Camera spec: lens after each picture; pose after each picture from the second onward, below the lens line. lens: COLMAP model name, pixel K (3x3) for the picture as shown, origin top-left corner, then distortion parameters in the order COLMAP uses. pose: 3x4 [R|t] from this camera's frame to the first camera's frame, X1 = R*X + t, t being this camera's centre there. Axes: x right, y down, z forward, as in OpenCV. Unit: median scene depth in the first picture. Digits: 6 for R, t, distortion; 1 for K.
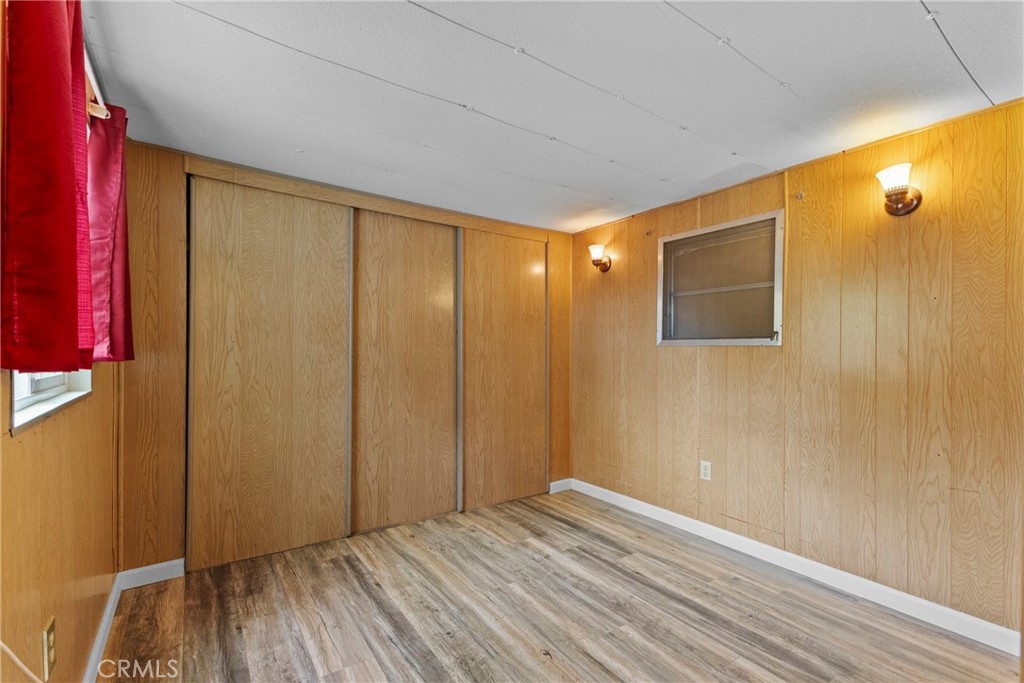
lens RADIAL K [[447.3, 0, 513.3], [0, 447.3, 345.8], [0, 0, 1]] dist [0.002919, -0.001107]
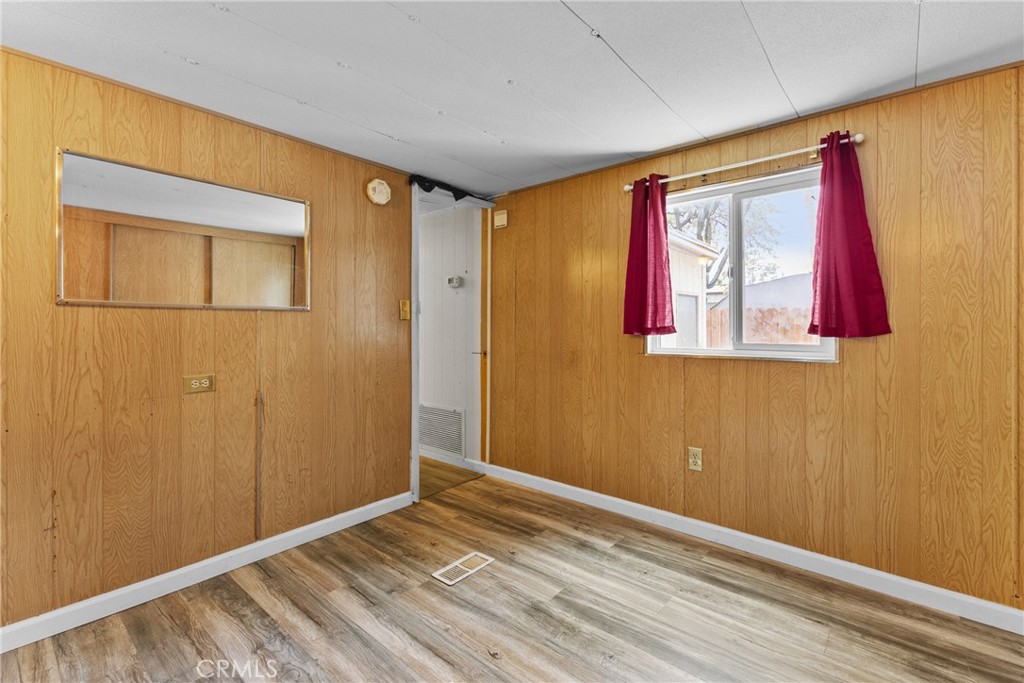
lens RADIAL K [[447.3, 0, 510.7], [0, 447.3, 335.4], [0, 0, 1]] dist [0.002919, -0.001107]
pose [[-0.969979, -0.001860, -0.243180, 0.260913], [-0.002598, 0.999993, 0.002718, 0.027347], [0.243174, 0.003268, -0.969977, 1.856460]]
